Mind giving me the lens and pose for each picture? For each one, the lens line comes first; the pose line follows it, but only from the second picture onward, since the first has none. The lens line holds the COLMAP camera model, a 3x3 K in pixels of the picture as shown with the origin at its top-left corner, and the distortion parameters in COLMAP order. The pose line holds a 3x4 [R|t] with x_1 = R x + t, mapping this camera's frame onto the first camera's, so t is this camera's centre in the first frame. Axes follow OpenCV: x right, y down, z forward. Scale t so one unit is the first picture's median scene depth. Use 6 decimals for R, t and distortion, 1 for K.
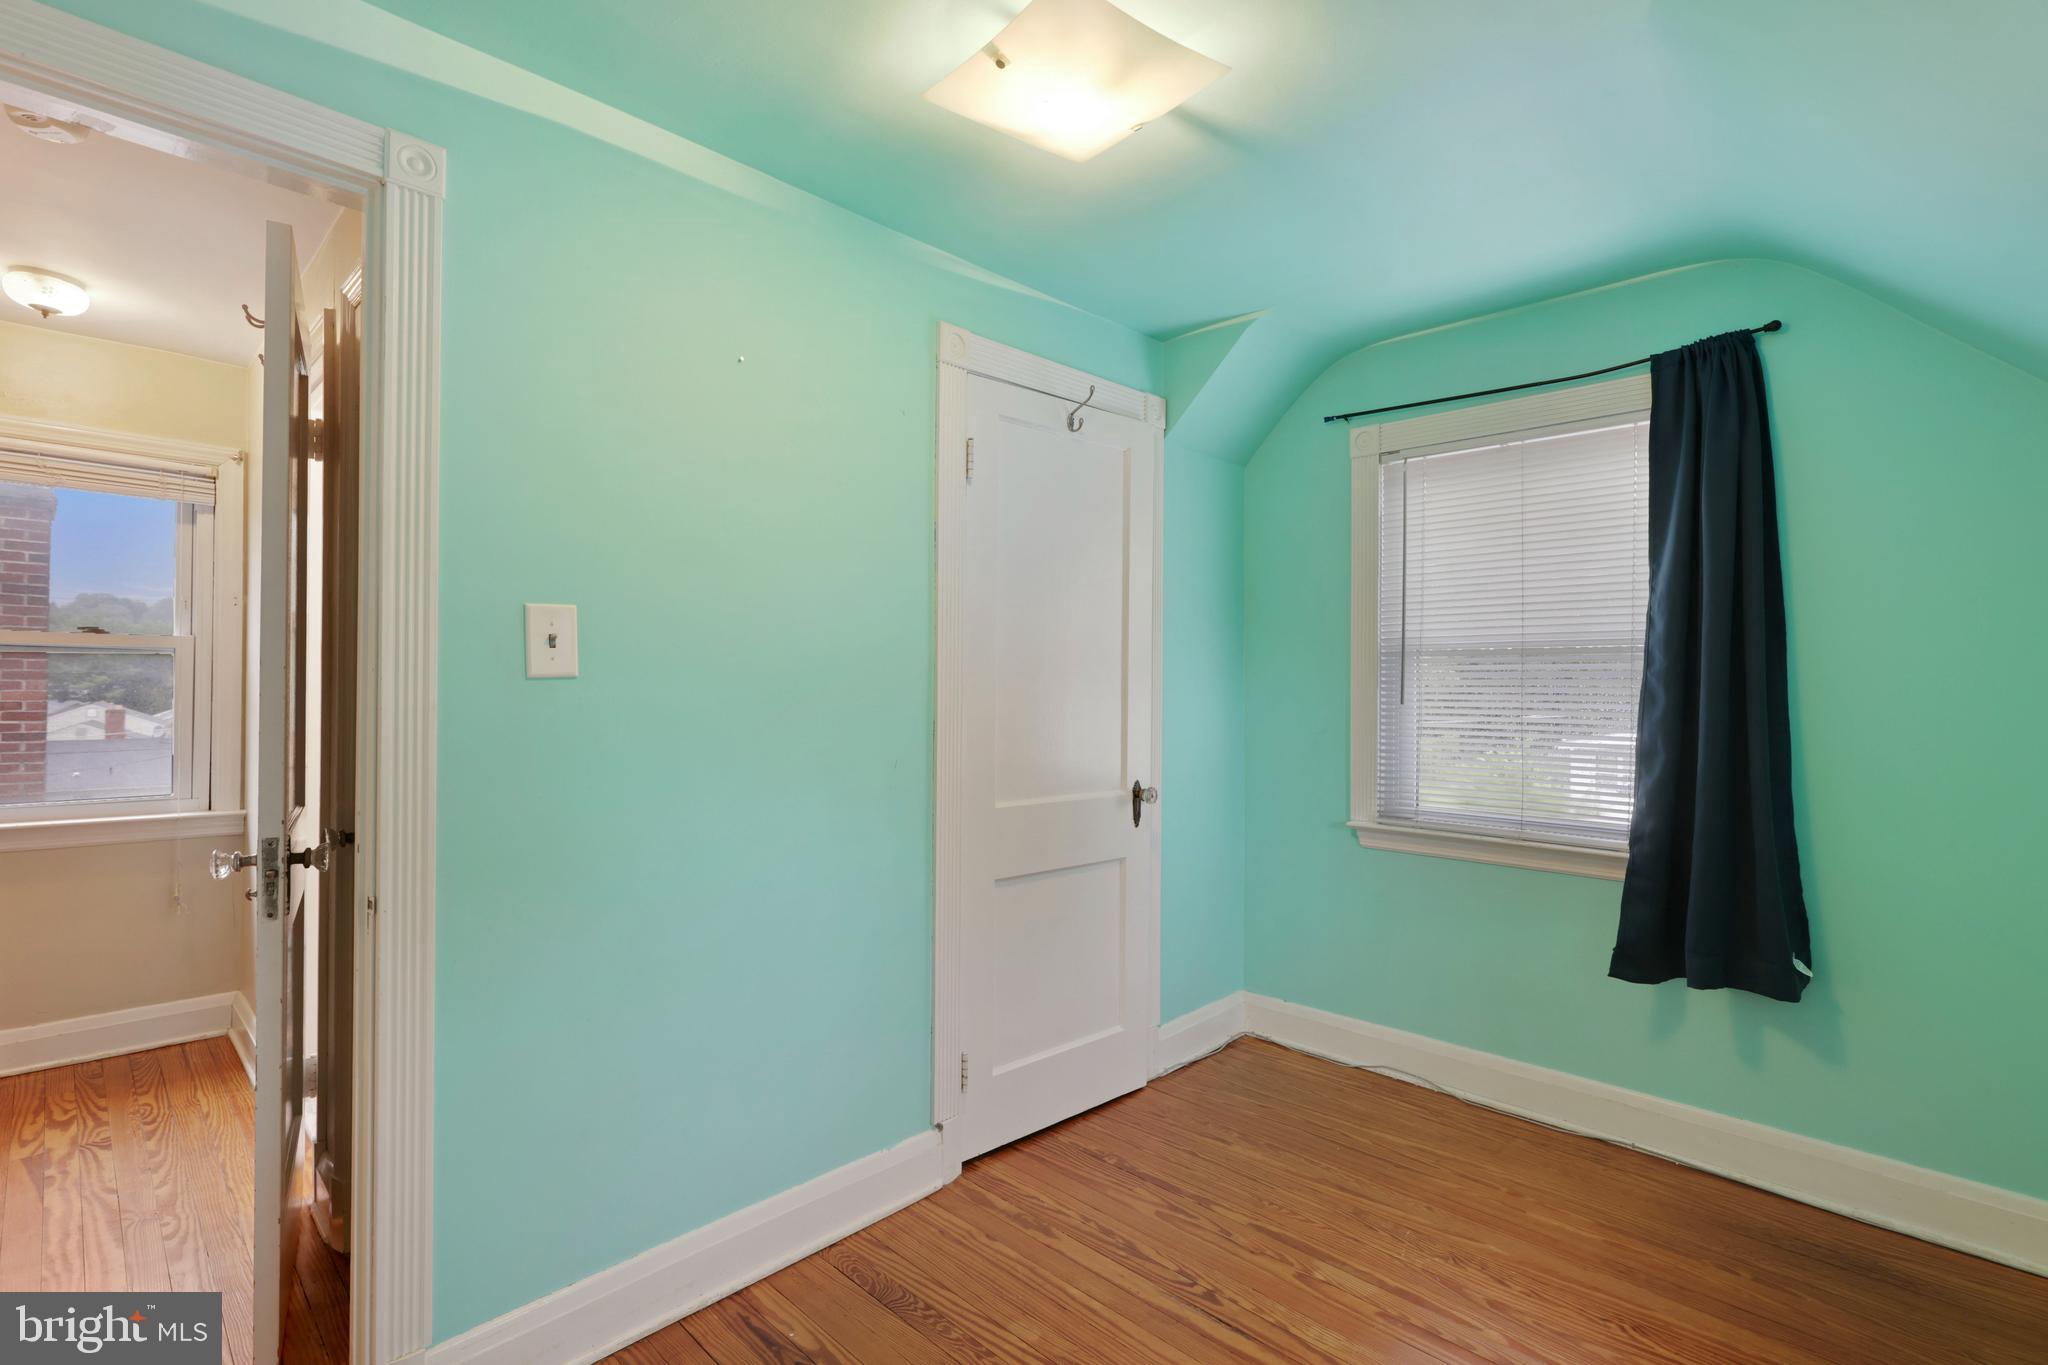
lens RADIAL K [[943.6, 0, 1024.0], [0, 943.6, 682.5], [0, 0, 1]] dist [-0.001973, -0.000295]
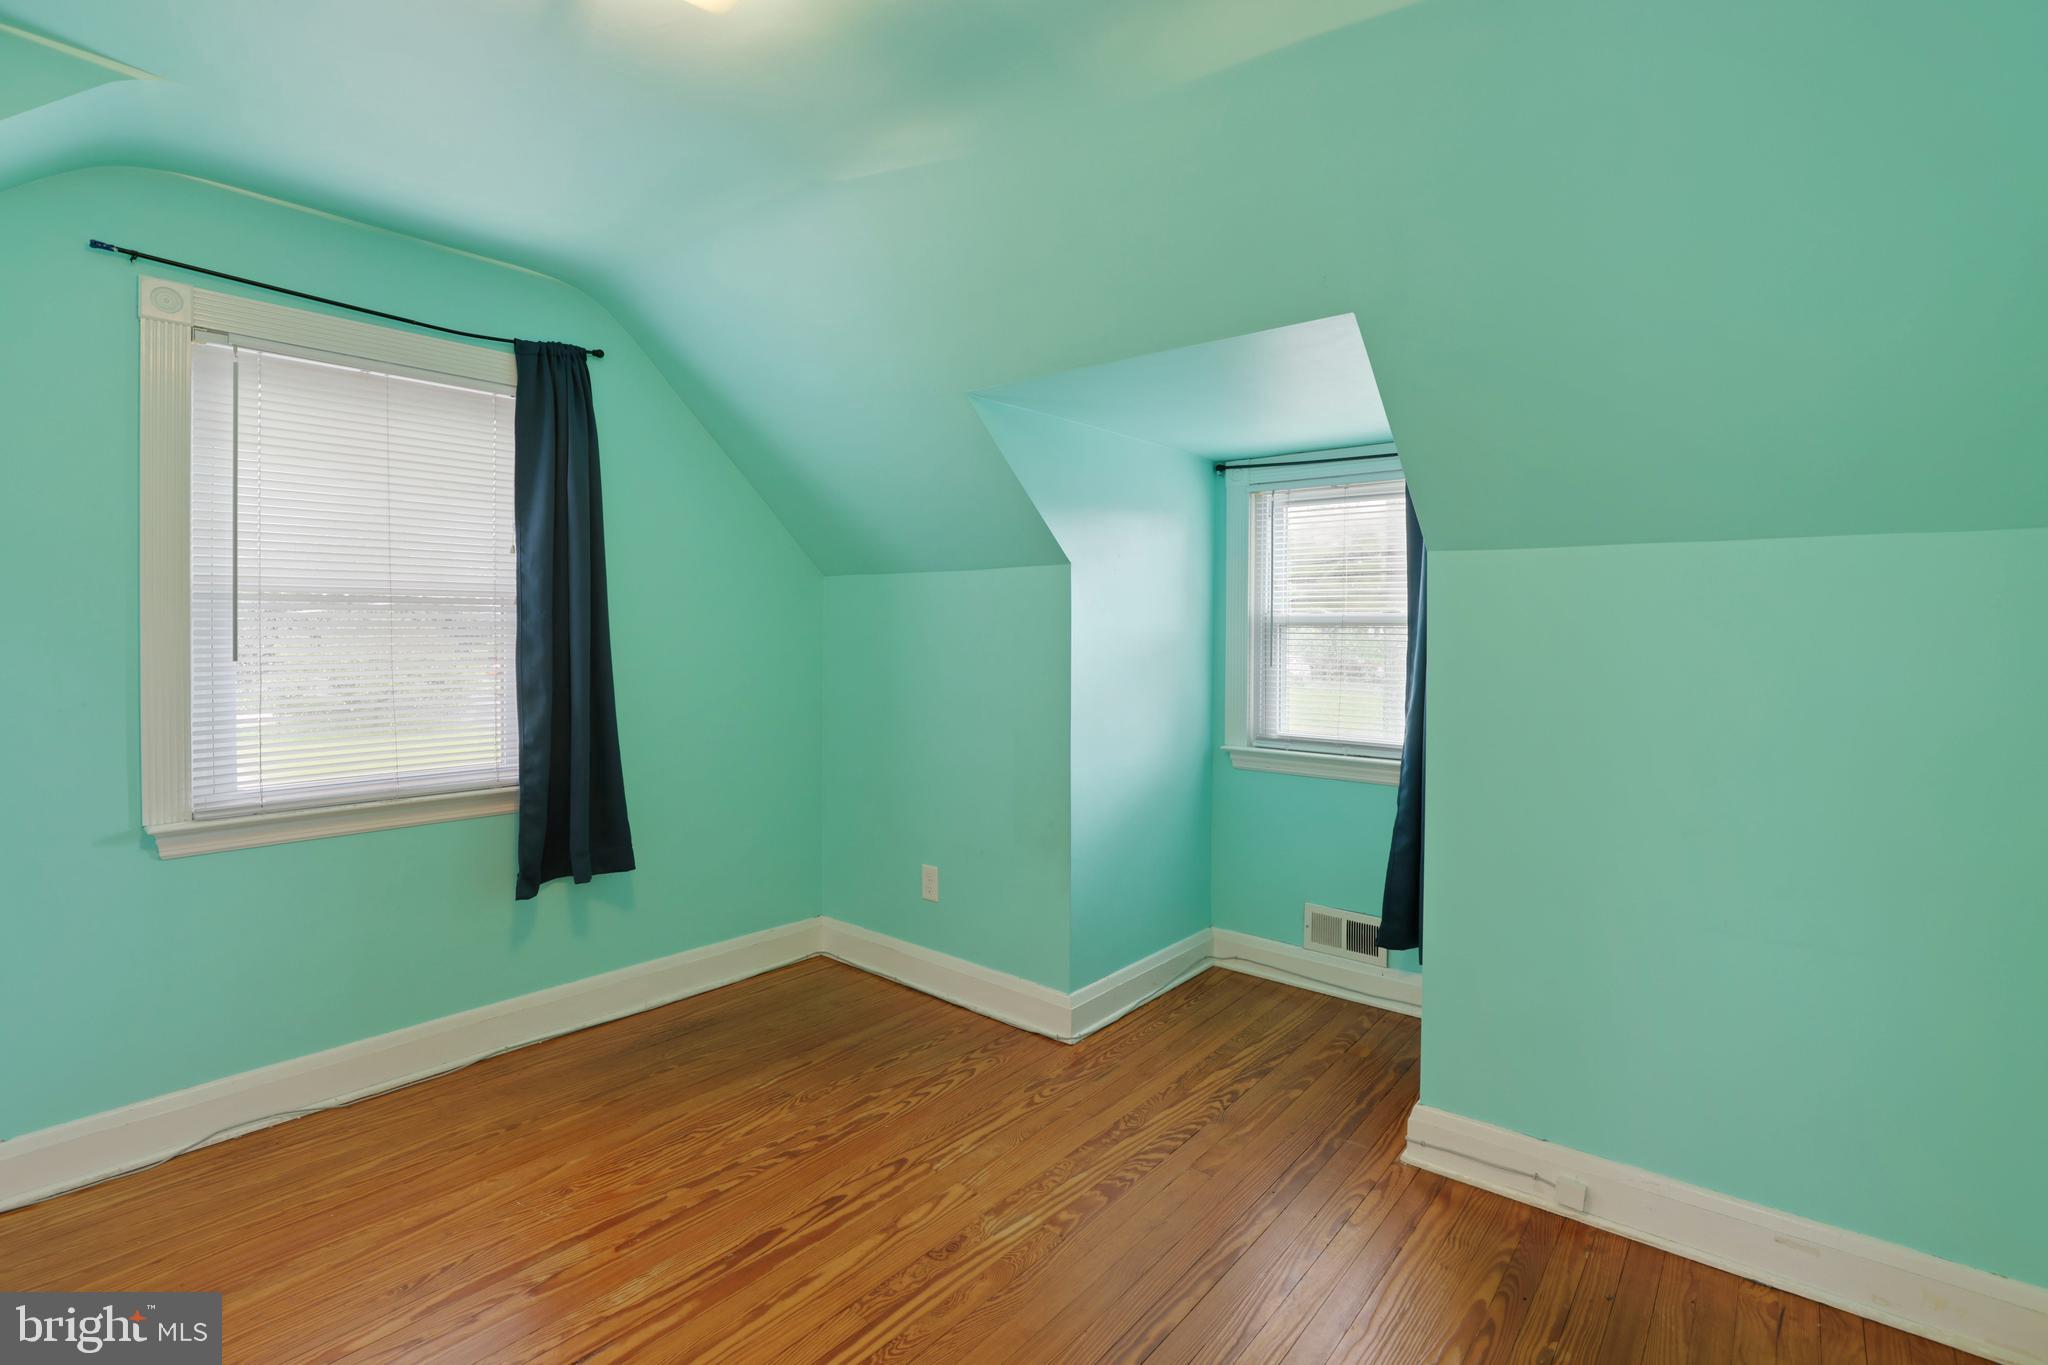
lens RADIAL K [[933.4, 0, 1028.9], [0, 933.4, 658.3], [0, 0, 1]] dist [-0.002216, -0.000715]
pose [[-0.058158, -0.034332, 0.997717, -0.476571], [-0.002009, 0.999410, 0.034273, -0.008436], [-0.998305, -0.000012, -0.058193, 0.452528]]
